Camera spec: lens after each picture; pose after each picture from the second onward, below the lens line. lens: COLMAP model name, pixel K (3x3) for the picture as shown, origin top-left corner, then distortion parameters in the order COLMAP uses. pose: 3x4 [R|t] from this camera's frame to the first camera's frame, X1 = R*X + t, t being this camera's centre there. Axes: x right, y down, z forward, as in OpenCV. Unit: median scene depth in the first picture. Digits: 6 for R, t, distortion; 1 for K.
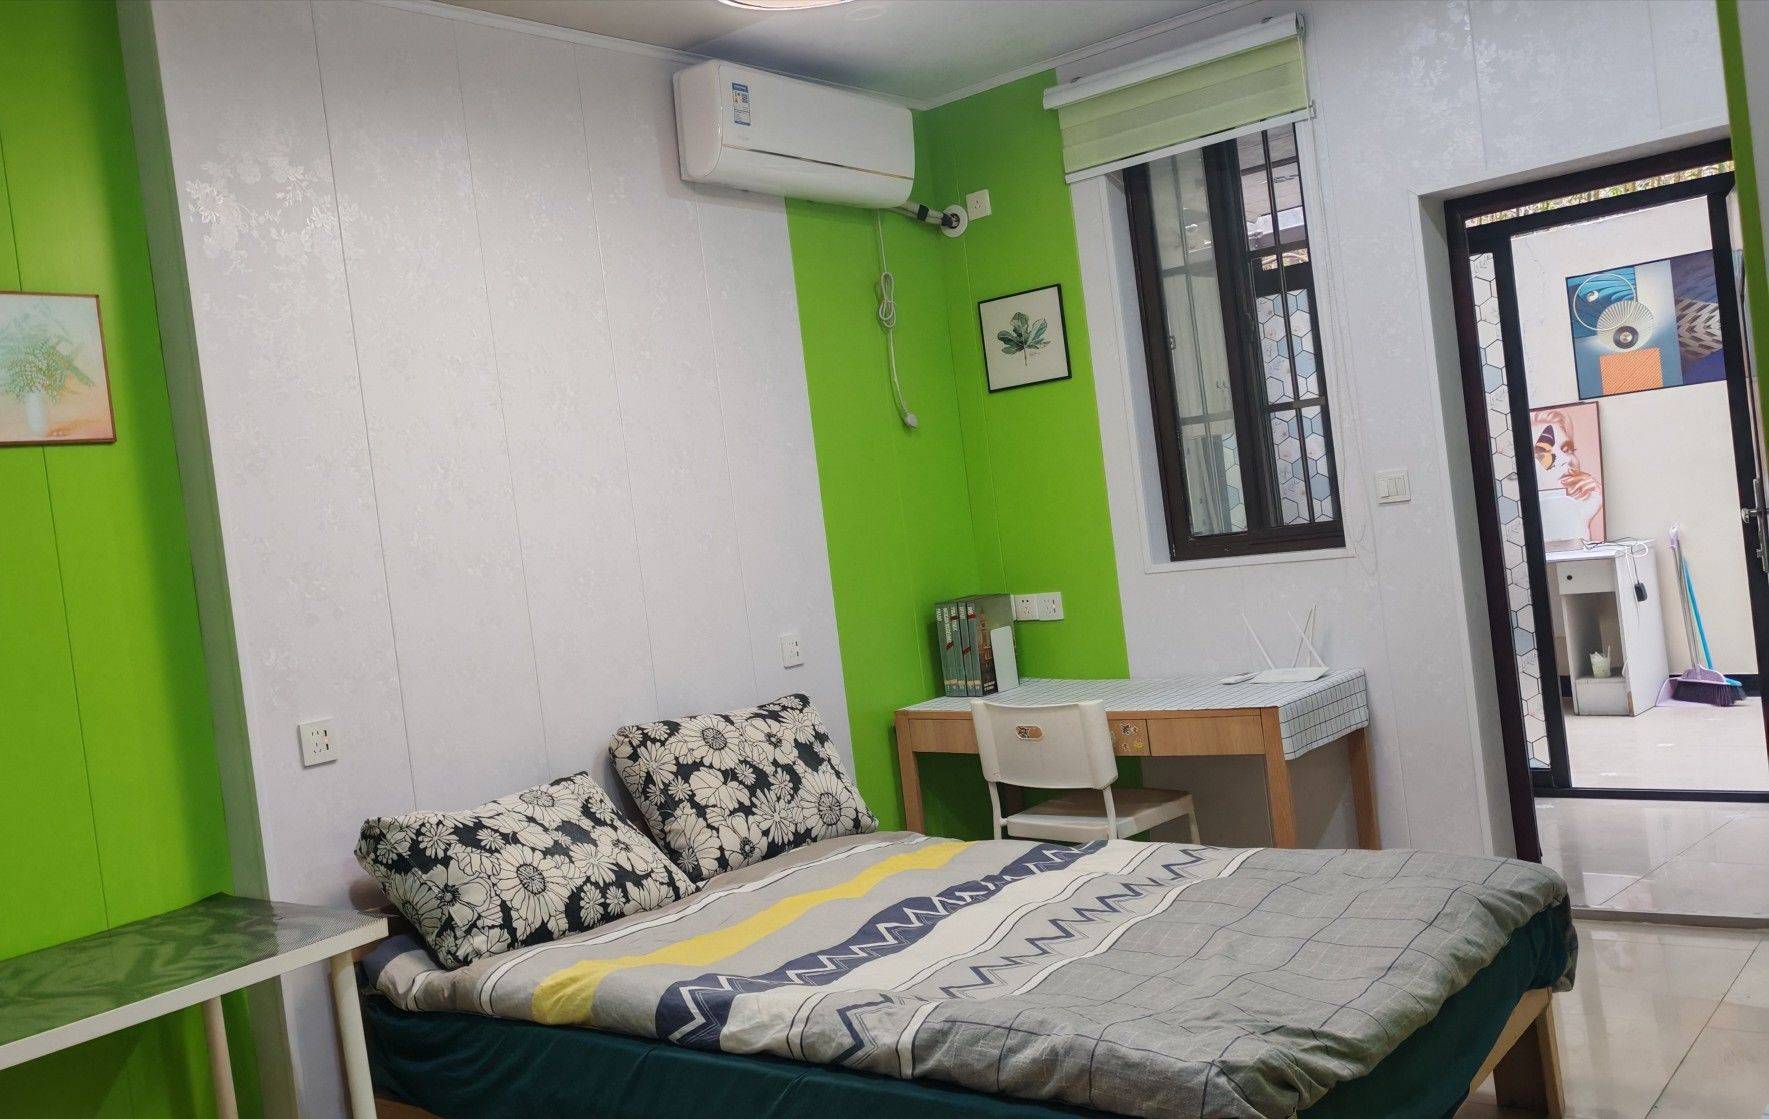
lens RADIAL K [[1516.4, 0, 767.6], [0, 1516.4, 584.1], [0, 0, 1]] dist [-0.057591, -0.001952]
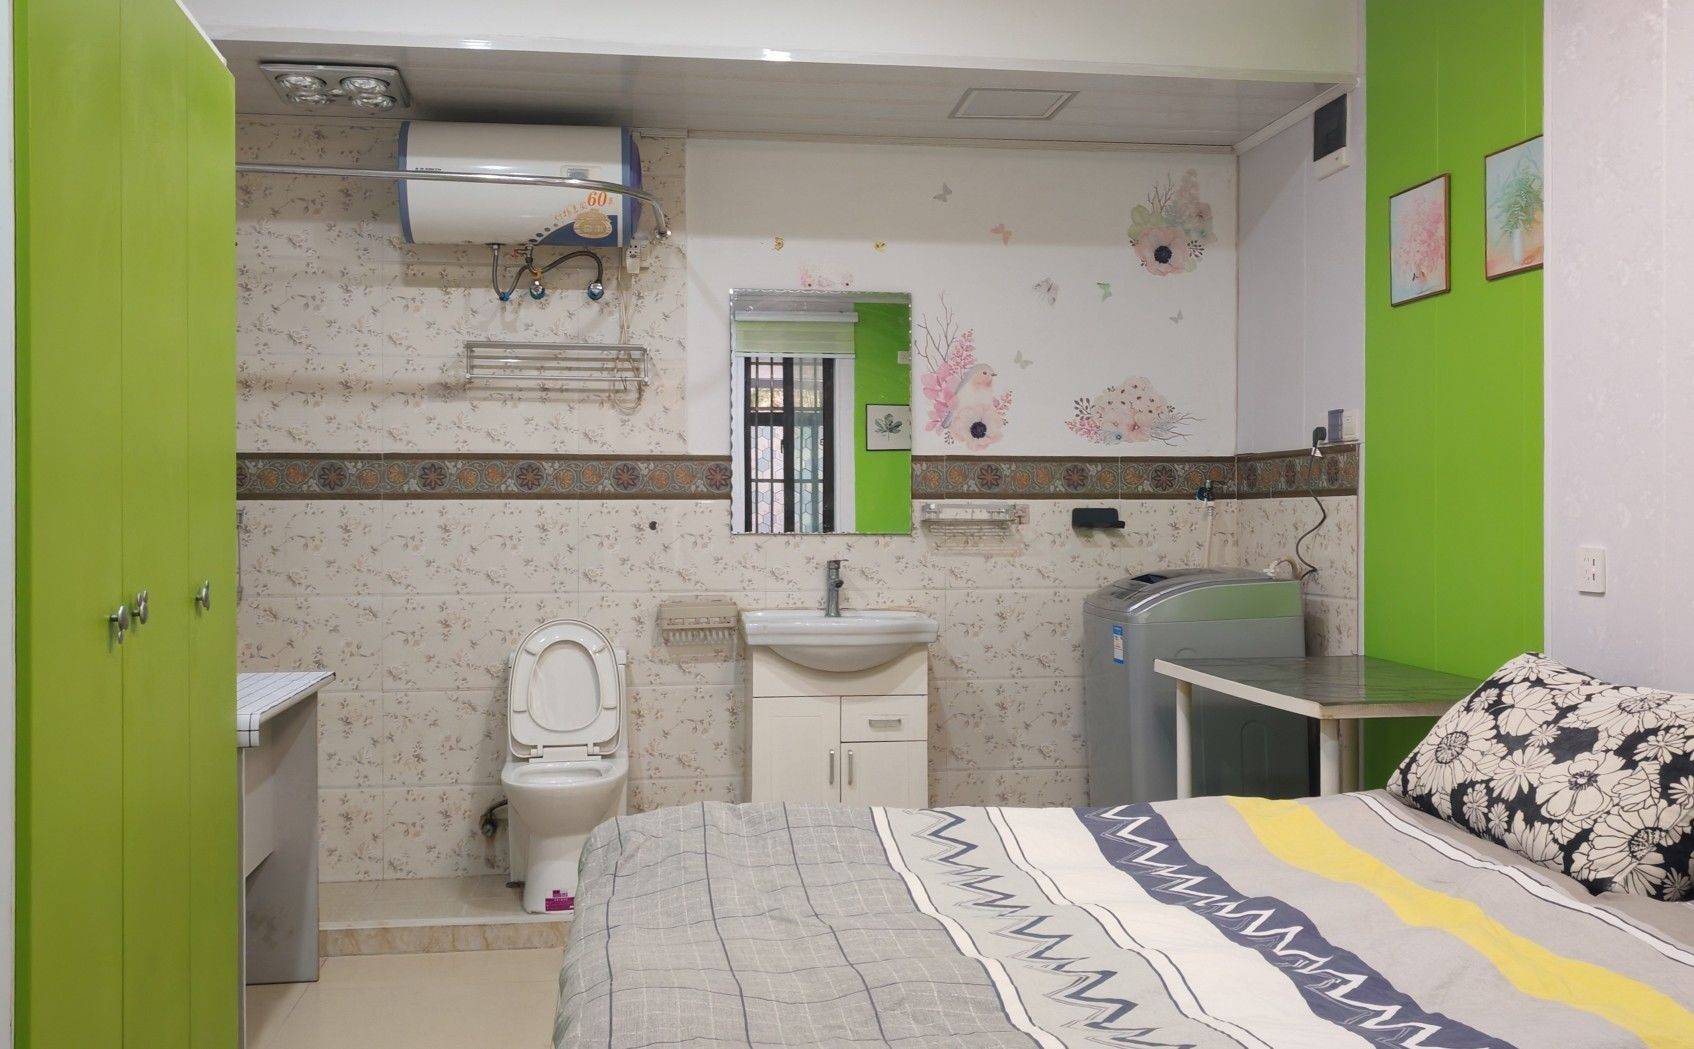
lens RADIAL K [[1533.3, 0, 846.0], [0, 1533.3, 528.9], [0, 0, 1]] dist [0.085298, 0.000000]
pose [[-0.656789, 0.142481, -0.740491, 0.606933], [0.070507, 0.989288, 0.127817, -0.066070], [0.750771, 0.031739, -0.659800, 1.063389]]
